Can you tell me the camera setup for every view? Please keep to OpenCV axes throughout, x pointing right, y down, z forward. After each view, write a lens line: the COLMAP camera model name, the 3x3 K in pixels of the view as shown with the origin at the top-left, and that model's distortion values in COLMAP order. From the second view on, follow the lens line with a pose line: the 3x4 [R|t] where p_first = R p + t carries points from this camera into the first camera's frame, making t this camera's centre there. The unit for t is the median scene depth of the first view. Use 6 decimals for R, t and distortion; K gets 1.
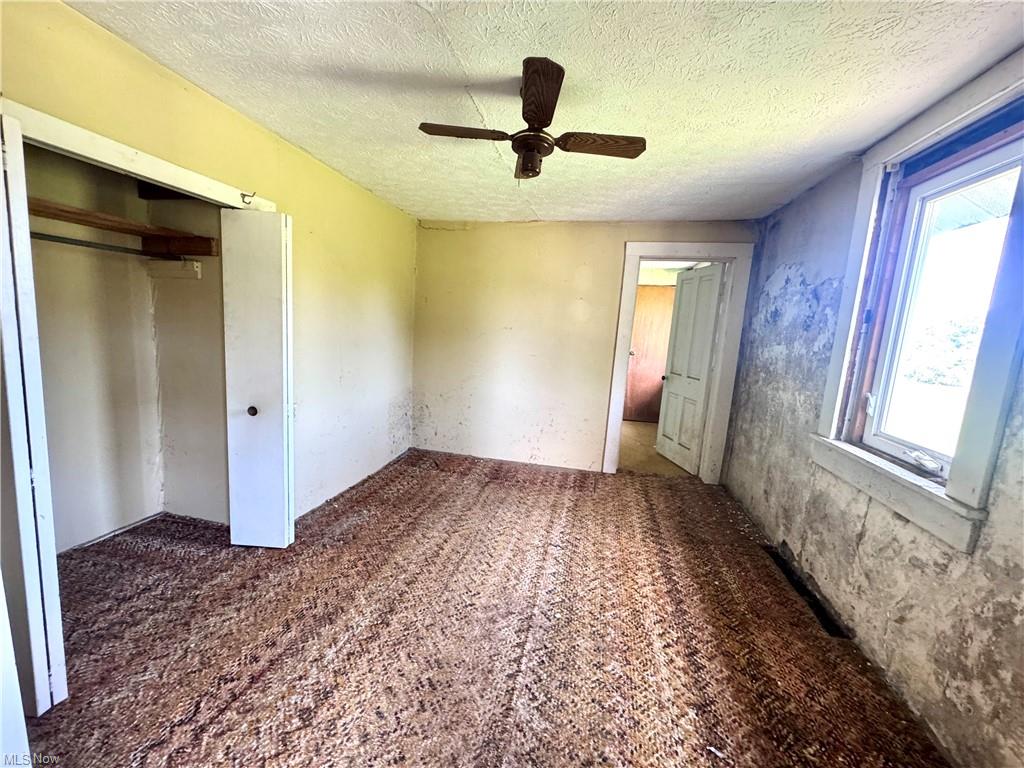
lens RADIAL K [[409.9, 0, 513.7], [0, 409.9, 384.7], [0, 0, 1]] dist [-0.000829, 0.000196]
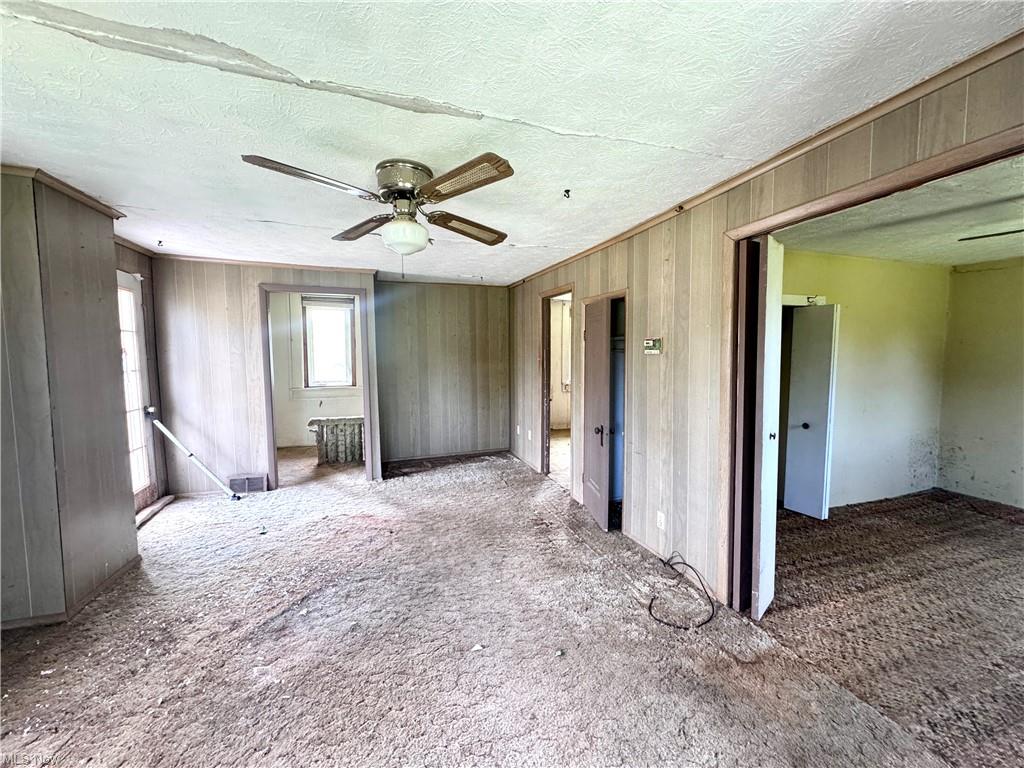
lens RADIAL K [[409.9, 0, 513.7], [0, 409.9, 384.7], [0, 0, 1]] dist [-0.000829, 0.000196]
pose [[0.509304, -0.003574, -0.860579, 0.136731], [-0.087639, 0.994577, -0.055997, 0.074969], [0.856112, 0.103940, 0.506229, -0.659667]]
